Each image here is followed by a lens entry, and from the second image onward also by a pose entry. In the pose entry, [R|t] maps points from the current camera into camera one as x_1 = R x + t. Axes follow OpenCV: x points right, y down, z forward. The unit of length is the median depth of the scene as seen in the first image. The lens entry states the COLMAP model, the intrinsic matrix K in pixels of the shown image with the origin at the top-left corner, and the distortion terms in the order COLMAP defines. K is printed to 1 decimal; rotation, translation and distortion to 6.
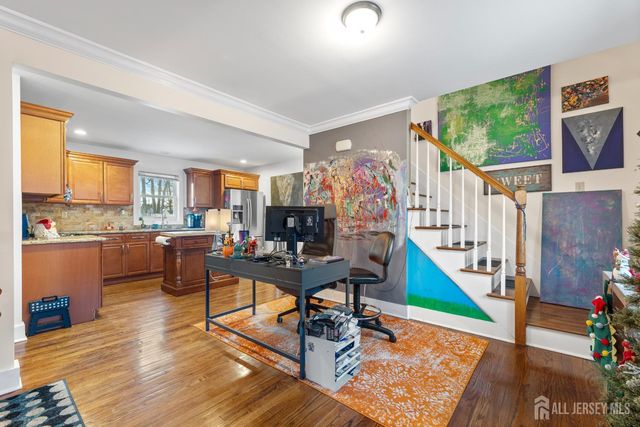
lens RADIAL K [[274.1, 0, 318.9], [0, 274.1, 224.8], [0, 0, 1]] dist [0.000564, 0.000350]
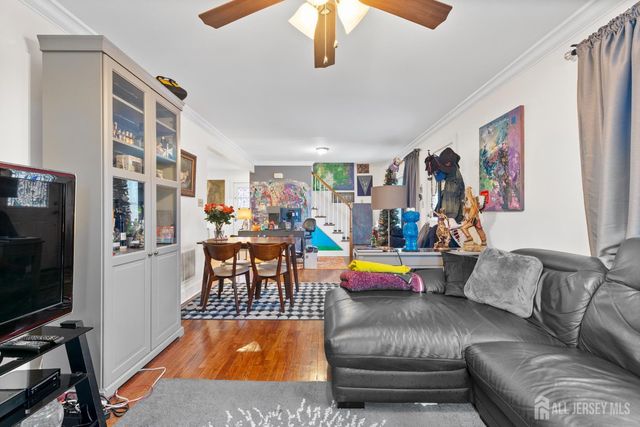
lens RADIAL K [[284.0, 0, 321.6], [0, 284.0, 217.0], [0, 0, 1]] dist [0.000161, 0.000259]
pose [[0.766164, -0.009406, 0.642576, -1.135134], [0.012454, 0.999922, -0.000212, 0.012868], [-0.642524, 0.008165, 0.766222, -0.877439]]
